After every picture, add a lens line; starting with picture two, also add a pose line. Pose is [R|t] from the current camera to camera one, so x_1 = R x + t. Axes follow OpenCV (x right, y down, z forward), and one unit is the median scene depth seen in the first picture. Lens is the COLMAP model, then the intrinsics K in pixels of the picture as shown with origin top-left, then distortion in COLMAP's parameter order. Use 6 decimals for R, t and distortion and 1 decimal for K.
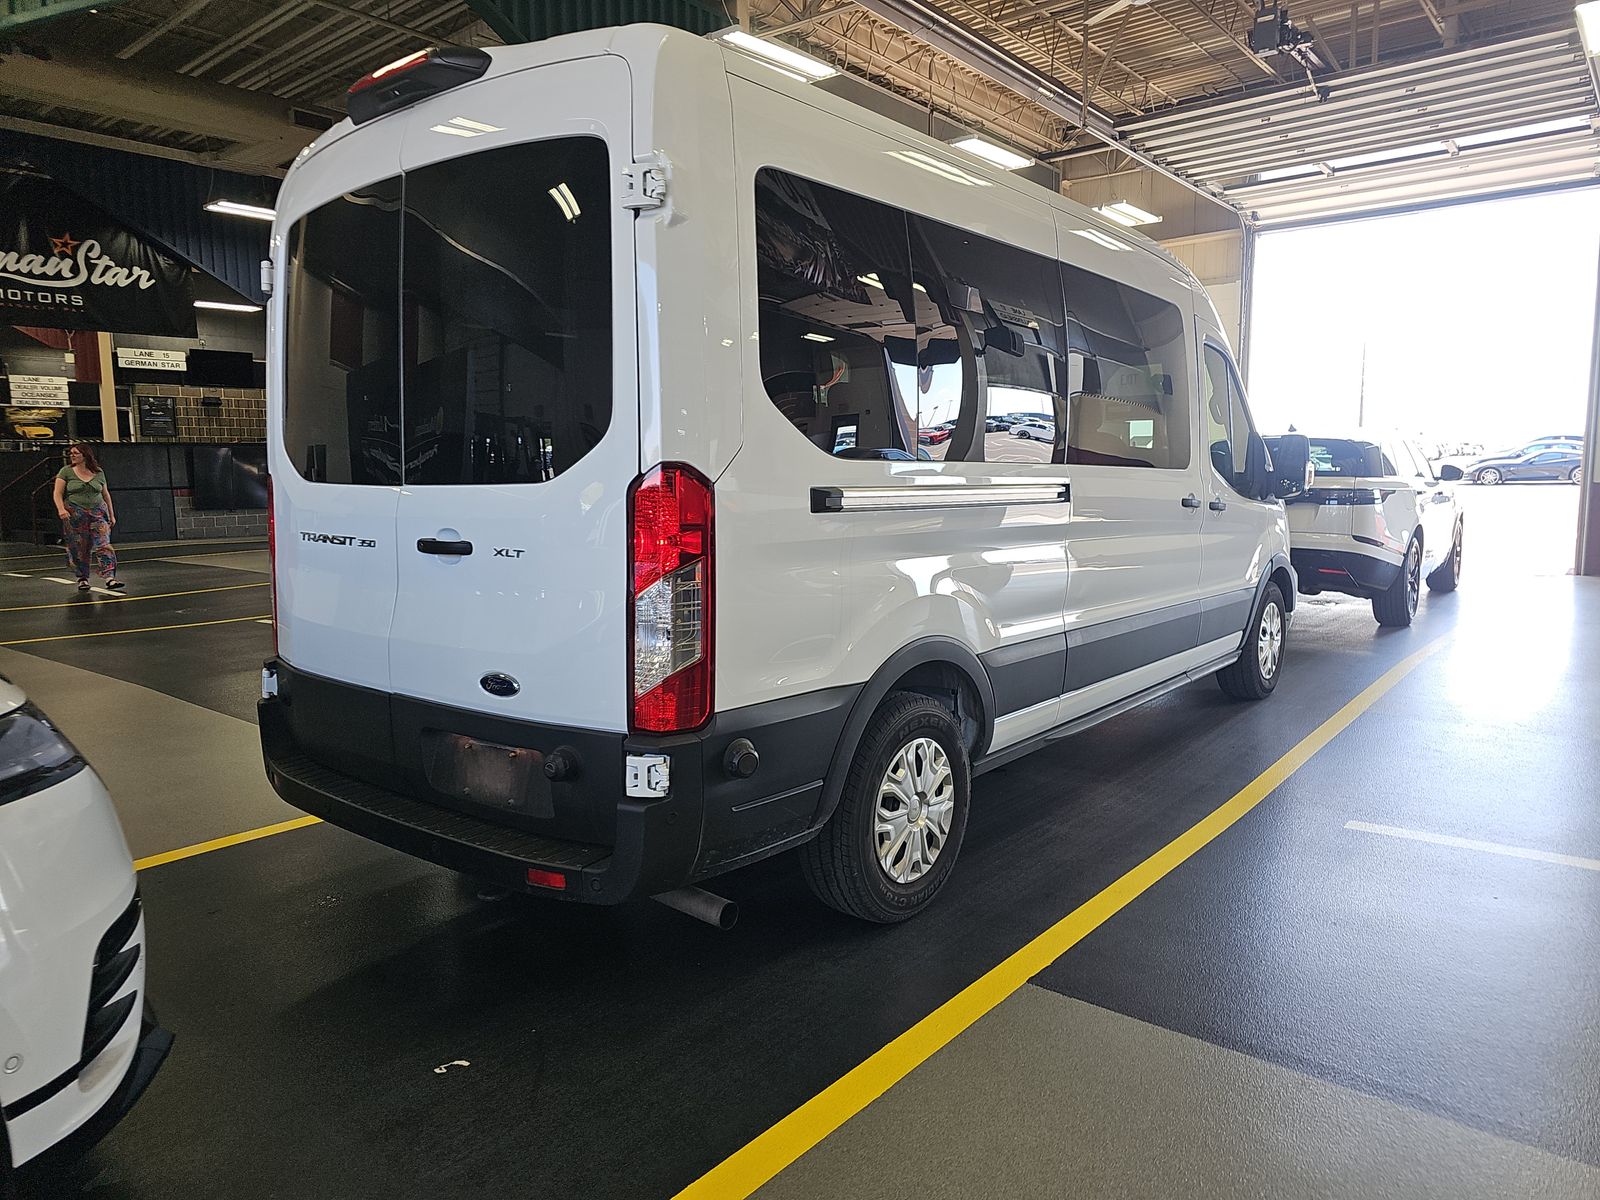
lens RADIAL K [[1068.1, 0, 811.5], [0, 1068.1, 596.3], [0, 0, 1]] dist [0.057487, -0.054061]
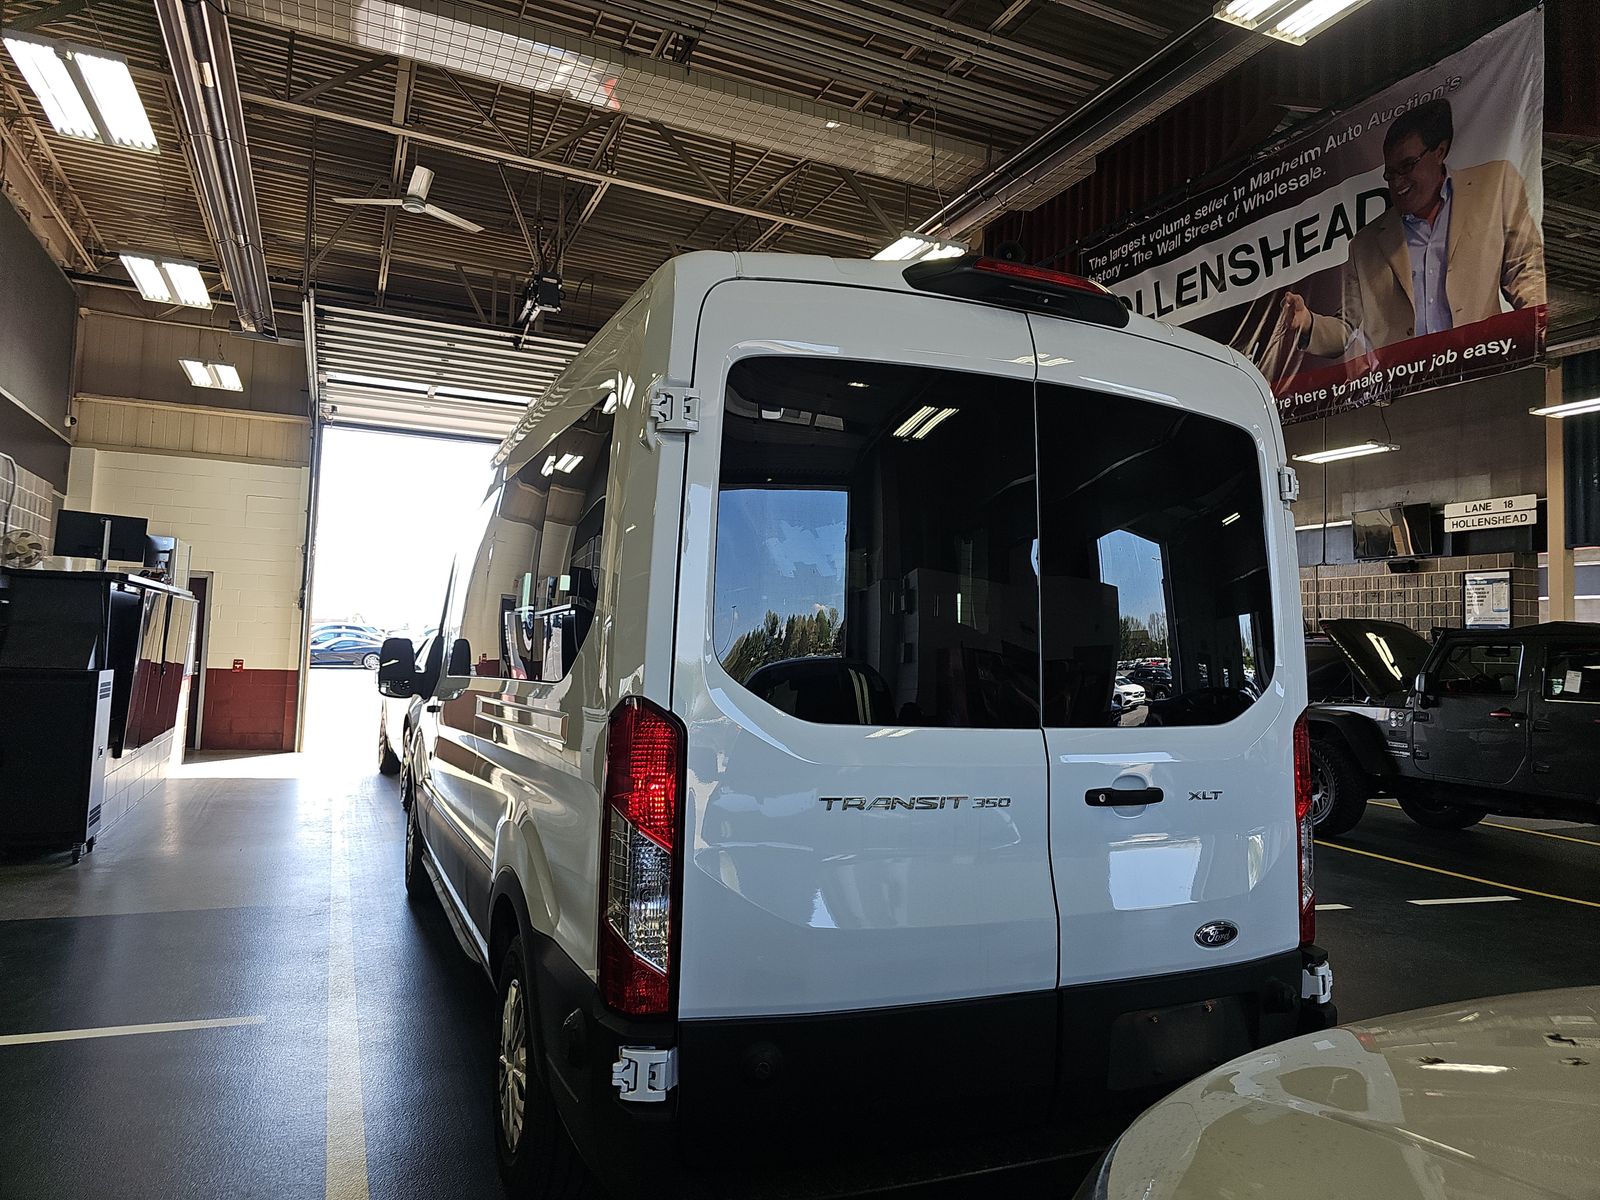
lens RADIAL K [[1073.1, 0, 800.0], [0, 1073.1, 600.0], [0, 0, 1]] dist [0.046607, -0.052436]
pose [[0.445956, 0.069036, 0.892389, -0.890828], [0.073206, 0.990867, -0.113237, -0.087921], [-0.892056, 0.115827, 0.436829, 0.575272]]
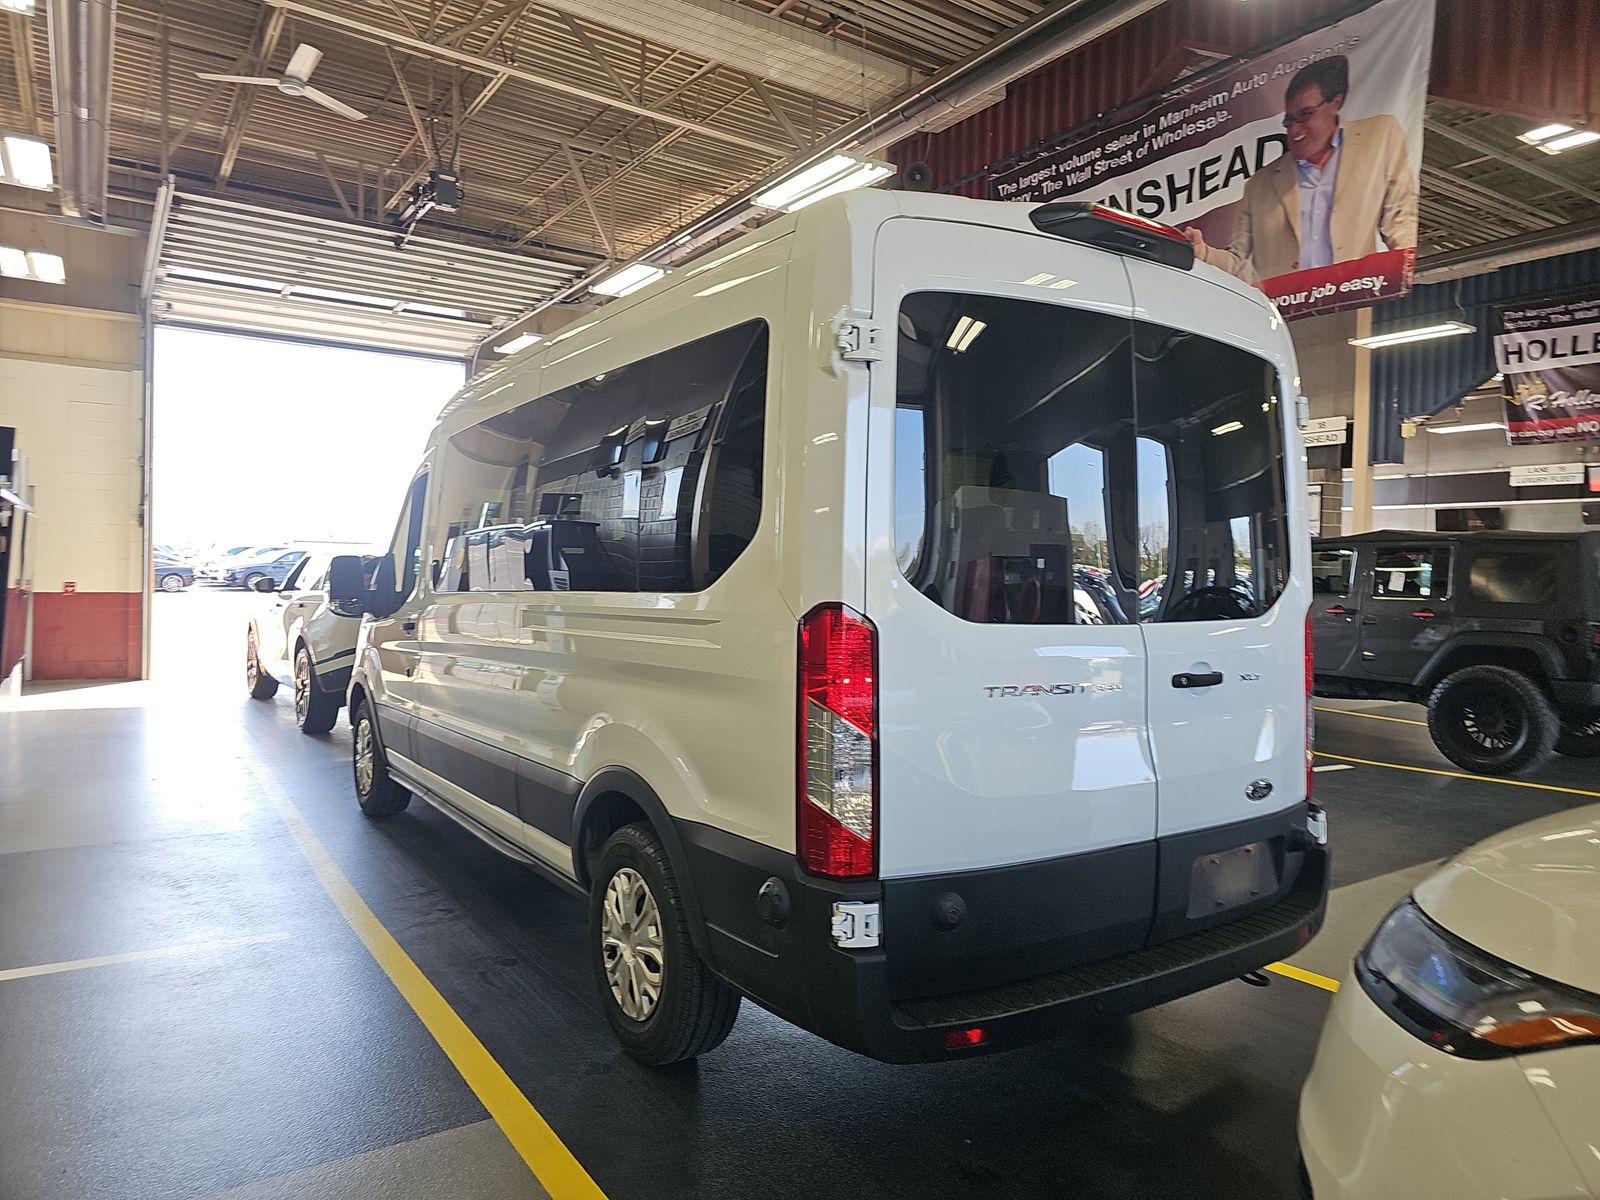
lens RADIAL K [[1068.1, 0, 811.5], [0, 1068.1, 596.3], [0, 0, 1]] dist [0.057487, -0.054061]
pose [[0.282592, -0.004976, 0.959227, -1.017010], [0.096734, 0.995037, -0.023336, -0.095091], [-0.954350, 0.099385, 0.281671, 0.733513]]
